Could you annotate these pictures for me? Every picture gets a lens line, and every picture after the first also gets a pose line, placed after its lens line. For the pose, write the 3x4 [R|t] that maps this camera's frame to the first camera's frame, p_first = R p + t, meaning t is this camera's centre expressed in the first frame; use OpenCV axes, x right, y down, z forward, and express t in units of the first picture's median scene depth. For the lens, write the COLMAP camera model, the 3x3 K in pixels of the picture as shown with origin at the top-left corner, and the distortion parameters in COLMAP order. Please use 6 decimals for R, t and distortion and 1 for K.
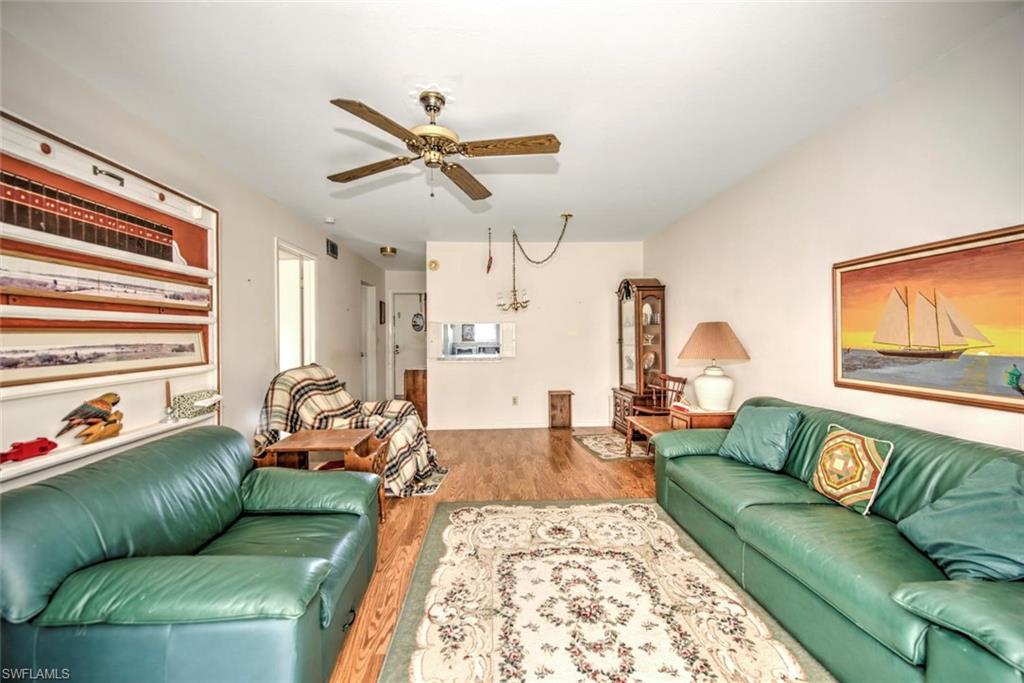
lens RADIAL K [[451.6, 0, 522.2], [0, 451.6, 334.4], [0, 0, 1]] dist [0.000128, -0.000340]
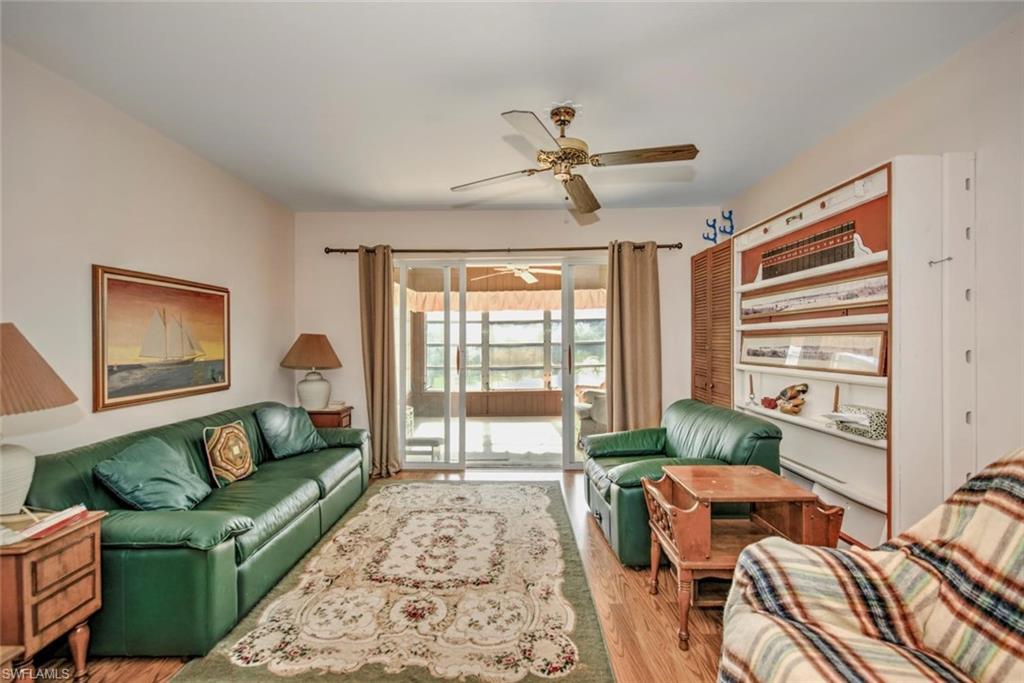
lens RADIAL K [[451.6, 0, 522.2], [0, 451.6, 334.4], [0, 0, 1]] dist [0.000128, -0.000340]
pose [[-0.998100, 0.017197, 0.059158, -0.158902], [0.016332, 0.999753, -0.015075, -0.003371], [-0.059403, -0.014080, -0.998135, 1.955481]]
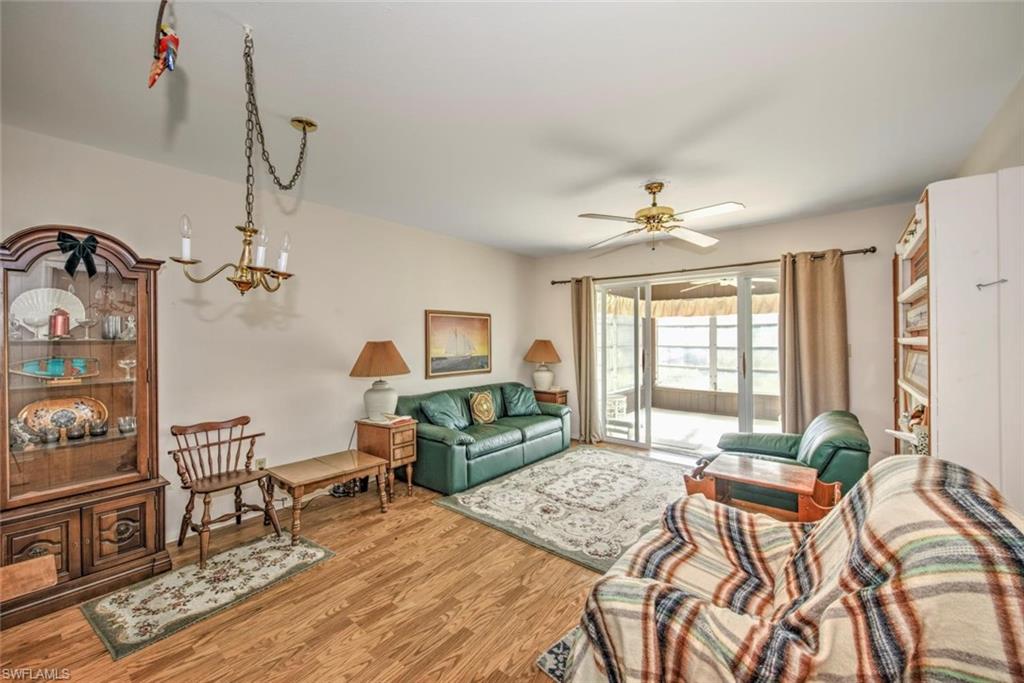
lens RADIAL K [[414.9, 0, 505.2], [0, 414.9, 332.1], [0, 0, 1]] dist [0.000124, -0.000281]
pose [[-0.739682, 0.017313, 0.672733, -0.690985], [0.003744, 0.999759, -0.021612, -0.036630], [-0.672946, -0.013467, -0.739569, 2.184502]]
